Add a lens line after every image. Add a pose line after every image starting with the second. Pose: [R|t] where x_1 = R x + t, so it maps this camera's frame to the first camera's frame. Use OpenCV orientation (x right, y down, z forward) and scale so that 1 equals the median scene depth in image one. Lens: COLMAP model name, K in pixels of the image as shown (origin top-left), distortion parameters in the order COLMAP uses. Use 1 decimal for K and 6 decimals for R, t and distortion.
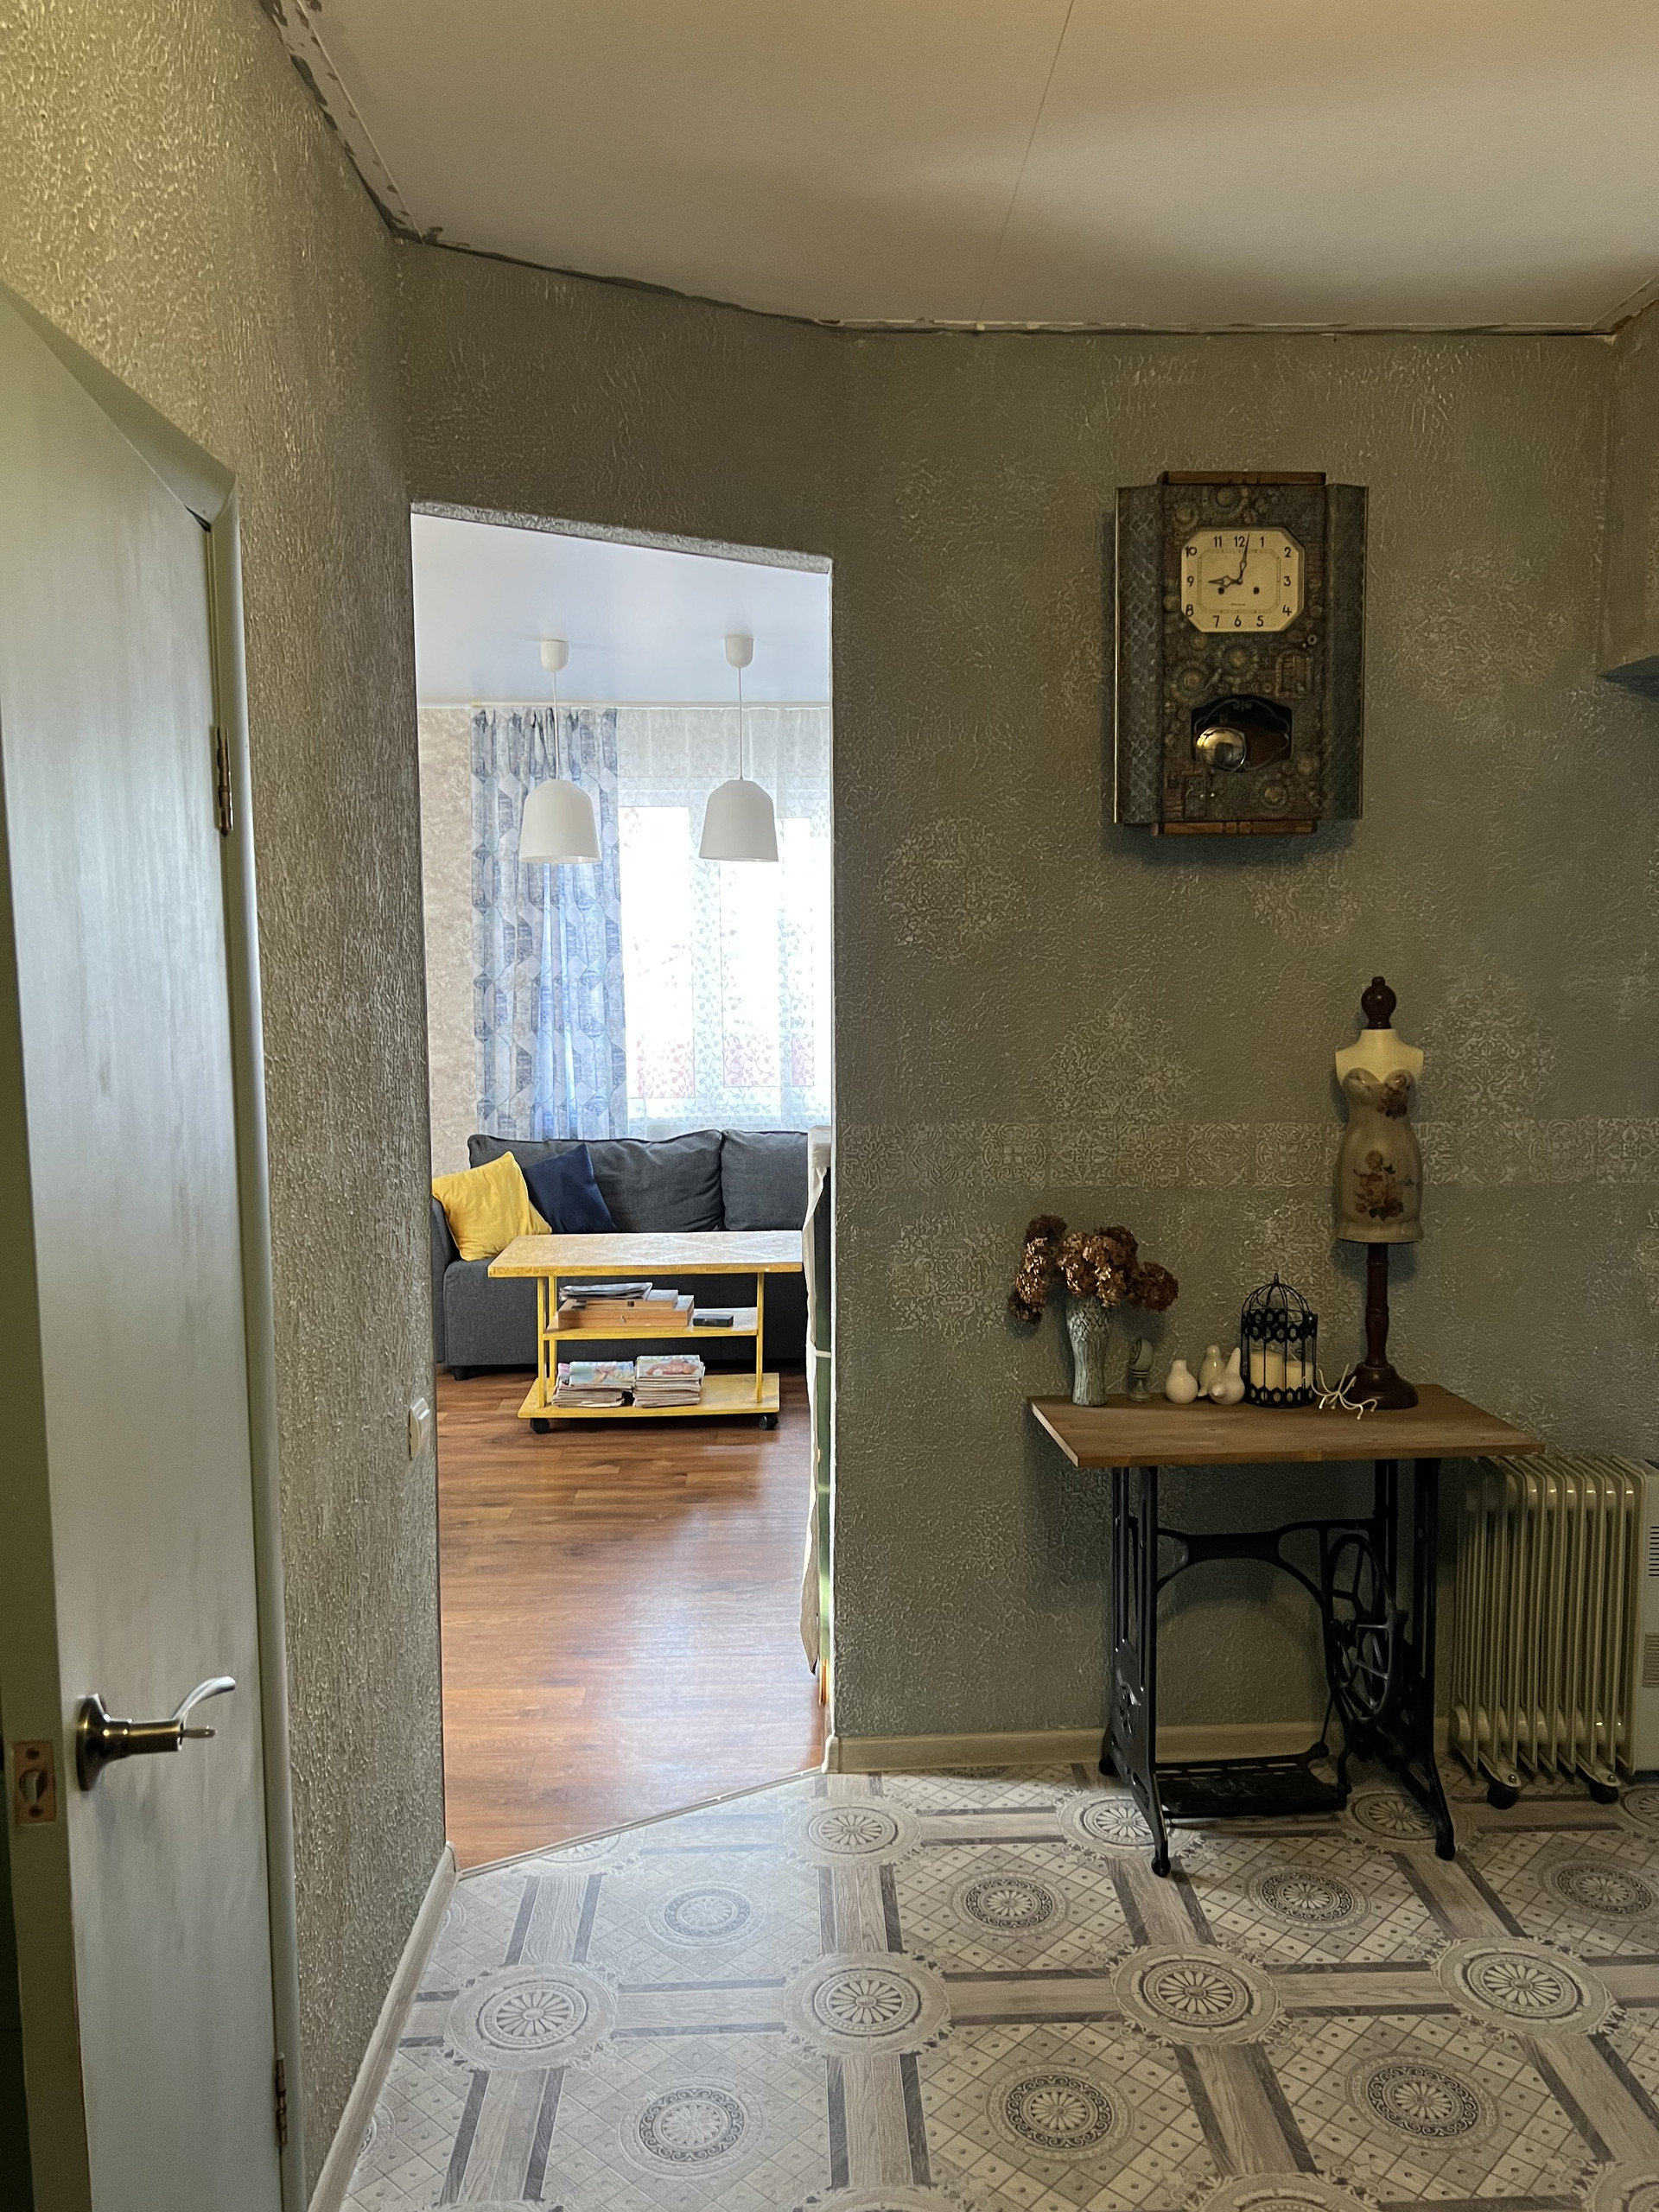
lens RADIAL K [[1654.1, 0, 840.9], [0, 1654.1, 1126.3], [0, 0, 1]] dist [0.036979, -0.042455]
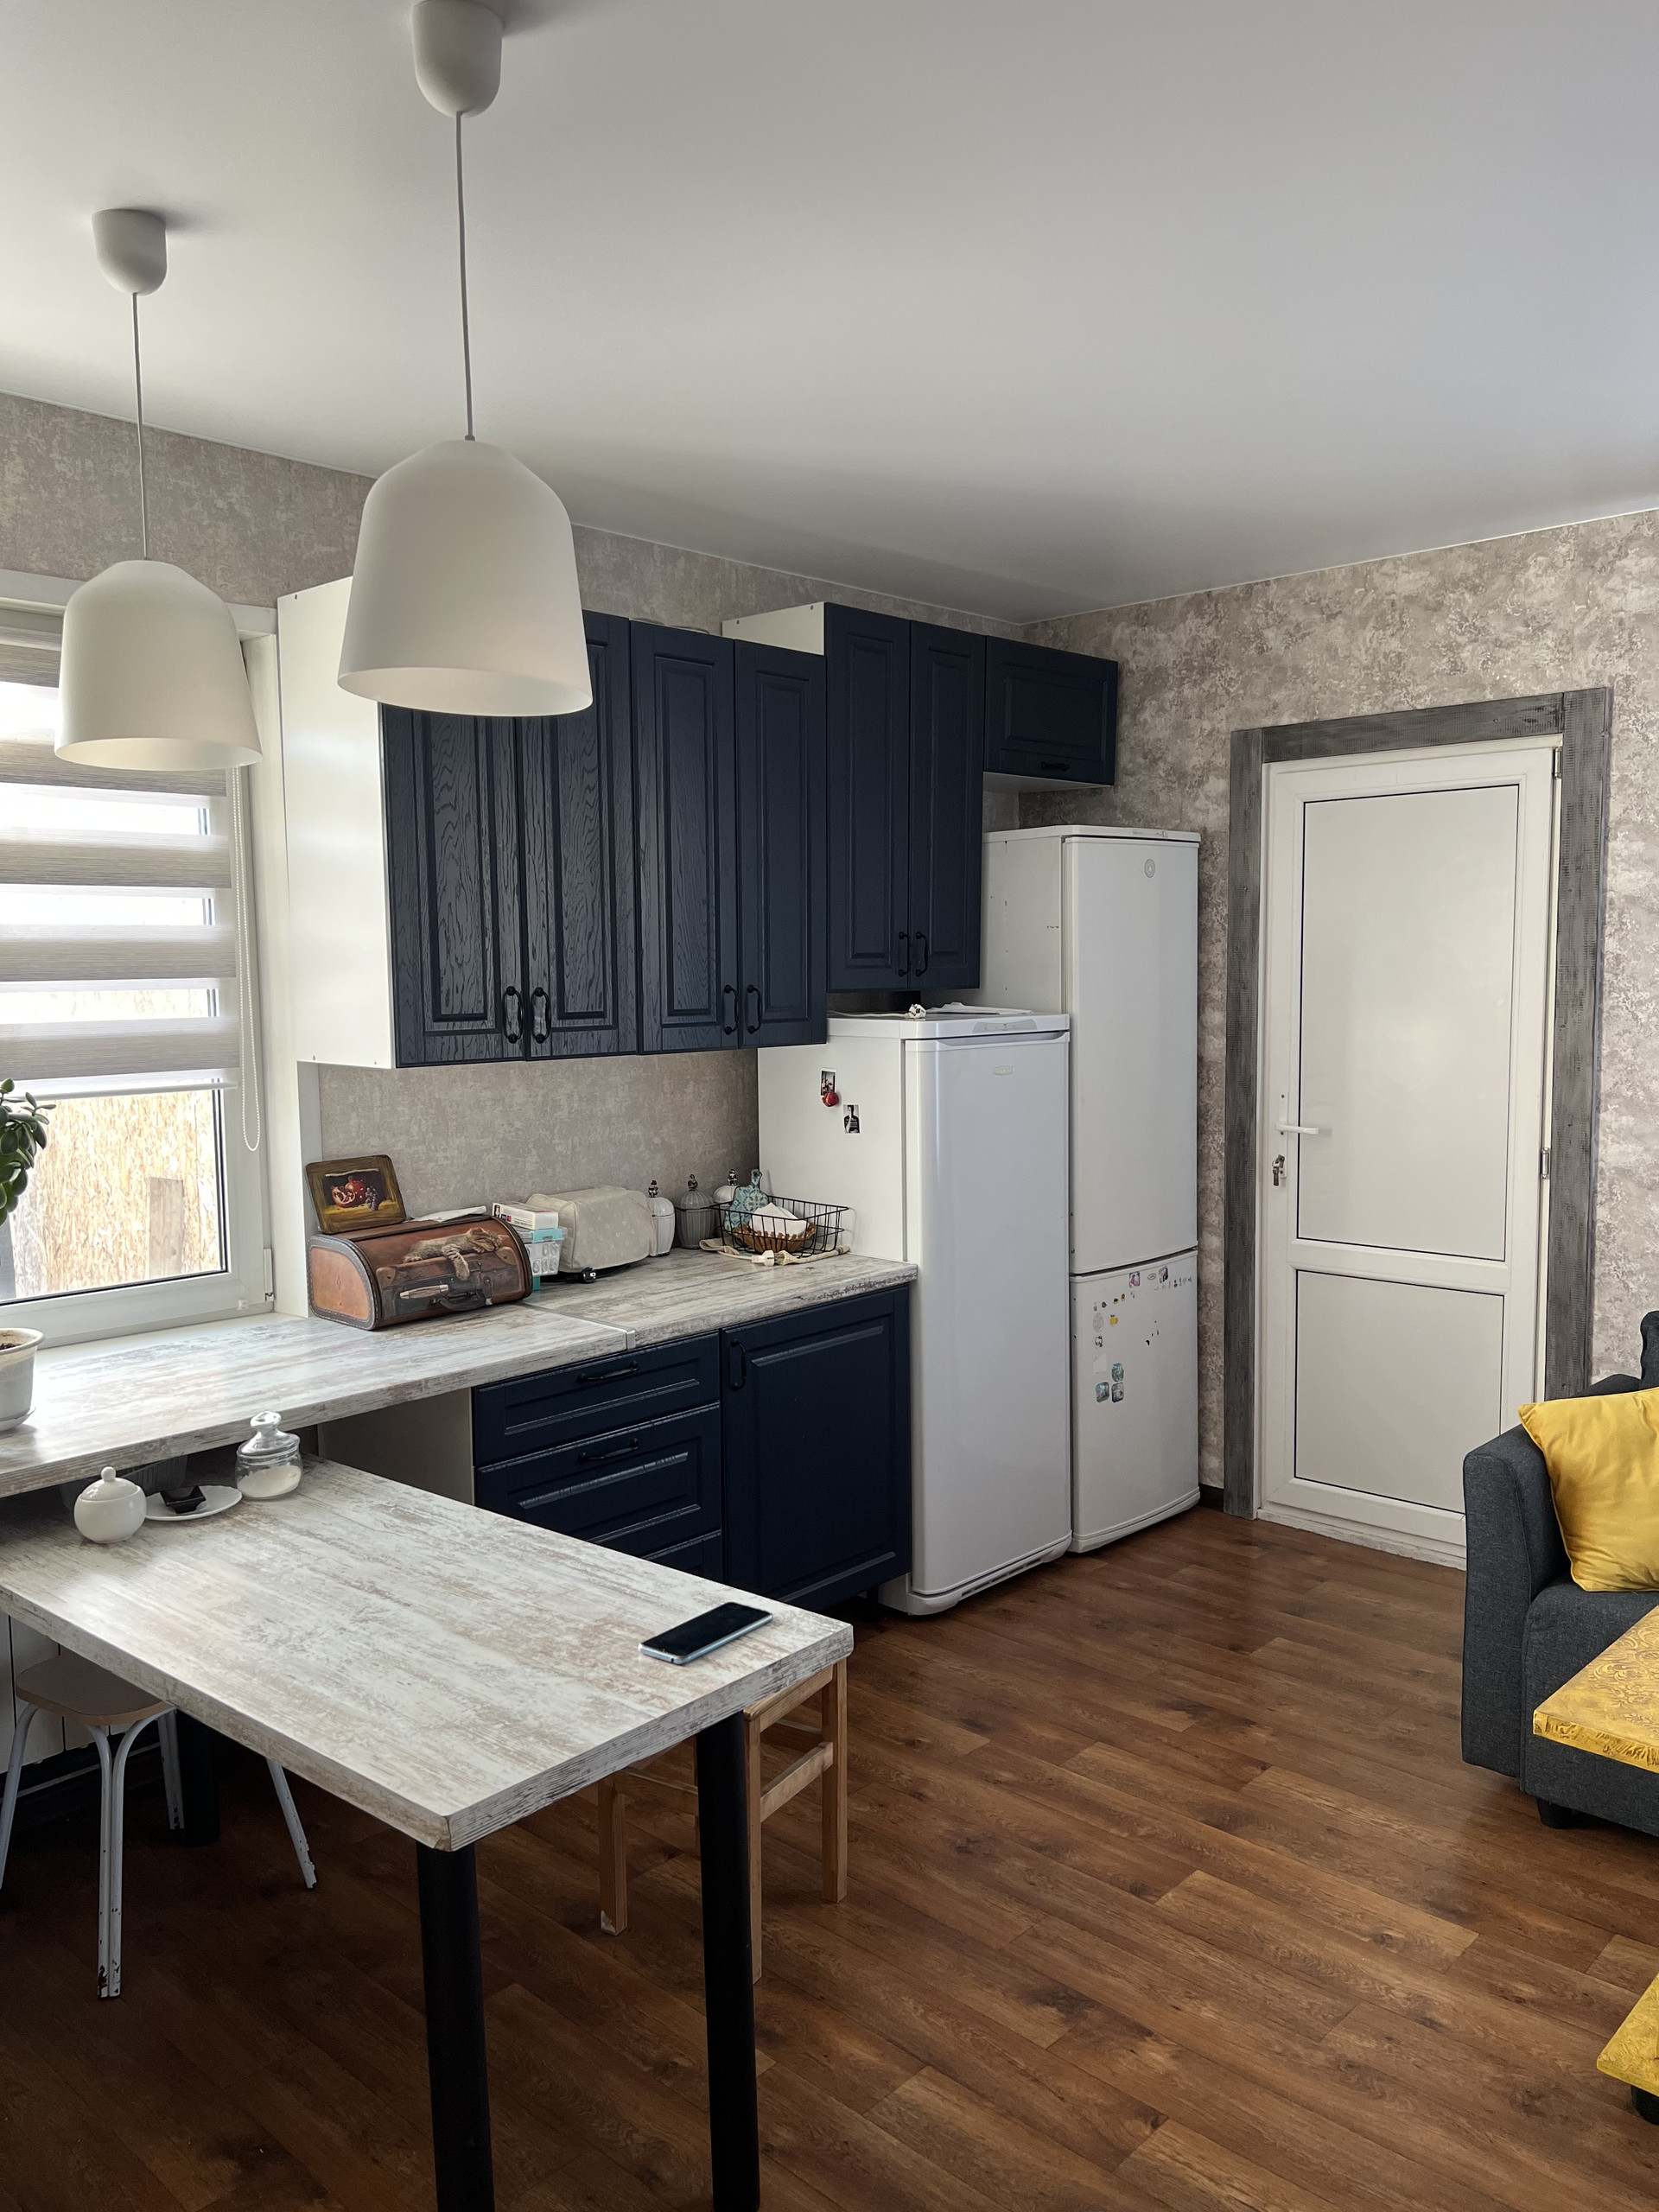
lens RADIAL K [[1654.1, 0, 835.0], [0, 1654.1, 1115.2], [0, 0, 1]] dist [0.036979, -0.042455]
pose [[0.703151, 0.066453, -0.707929, -0.036919], [-0.071114, 0.997204, 0.022973, -0.047999], [0.707476, 0.034190, 0.705910, 0.436574]]
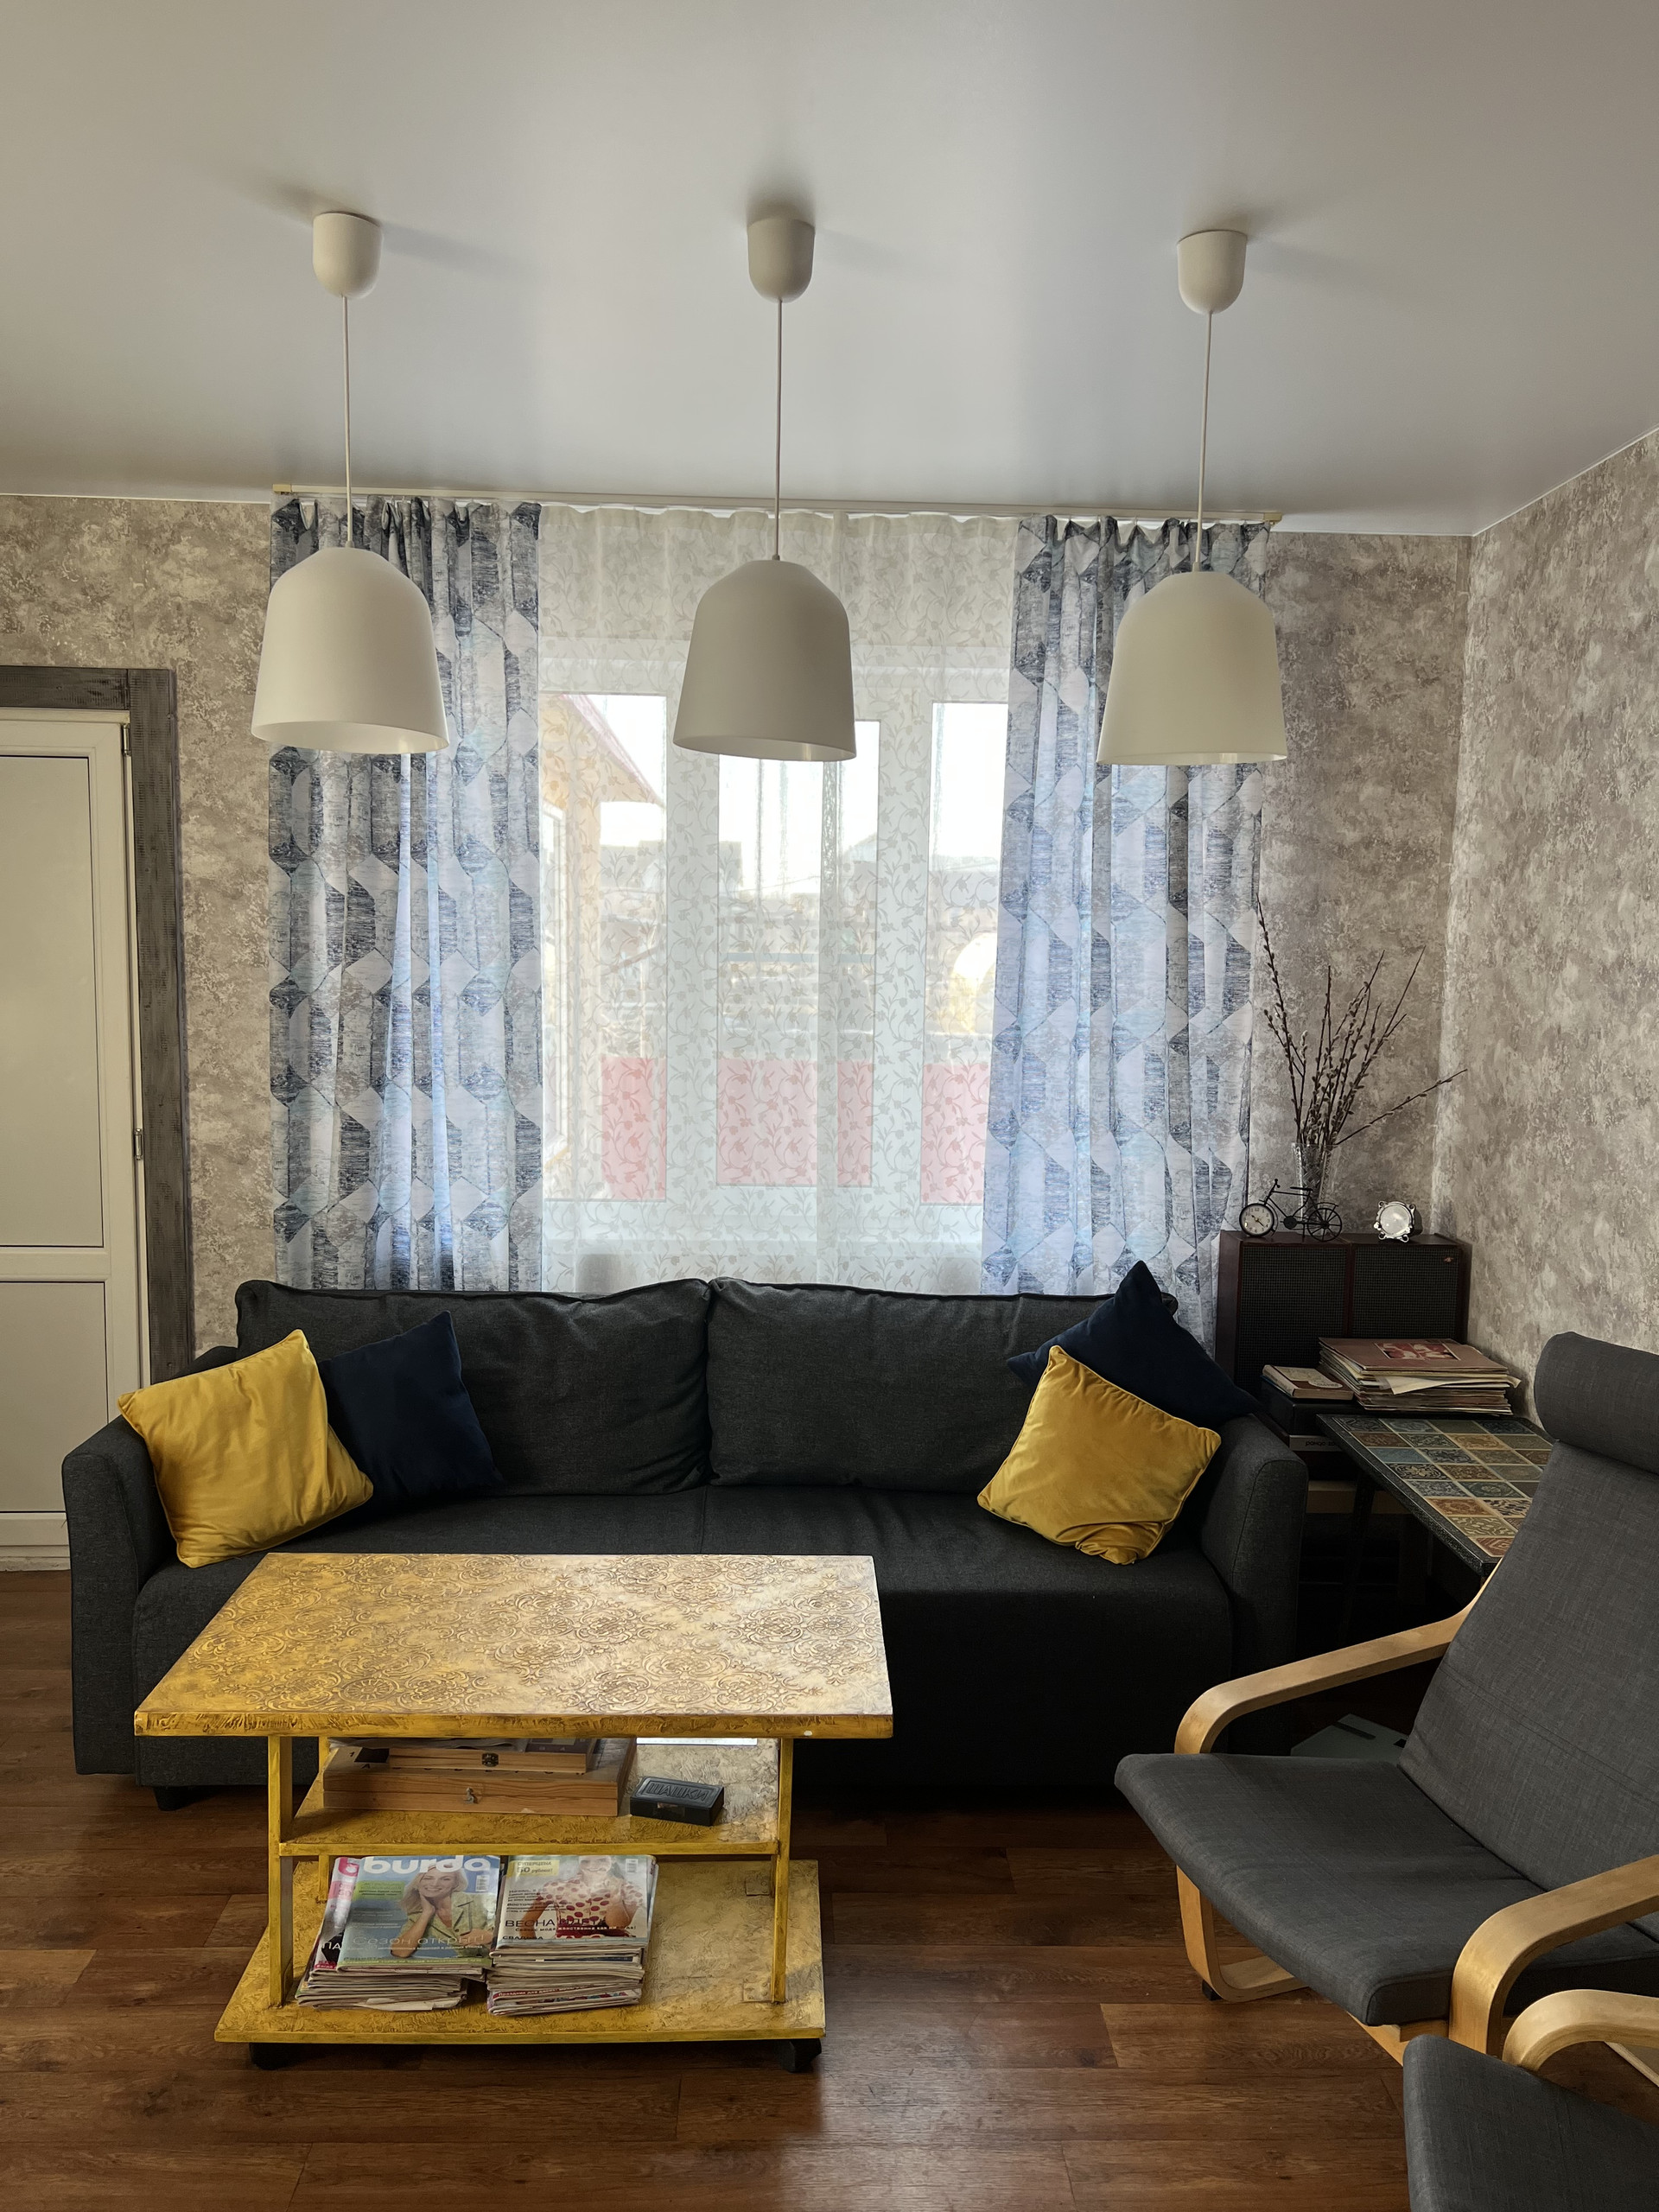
lens RADIAL K [[1654.1, 0, 836.5], [0, 1654.1, 1111.4], [0, 0, 1]] dist [0.036979, -0.042455]
pose [[0.999642, 0.026616, 0.002907, -0.032915], [-0.026611, 0.999645, -0.001645, -0.052537], [-0.002950, 0.001567, 0.999994, 0.446419]]
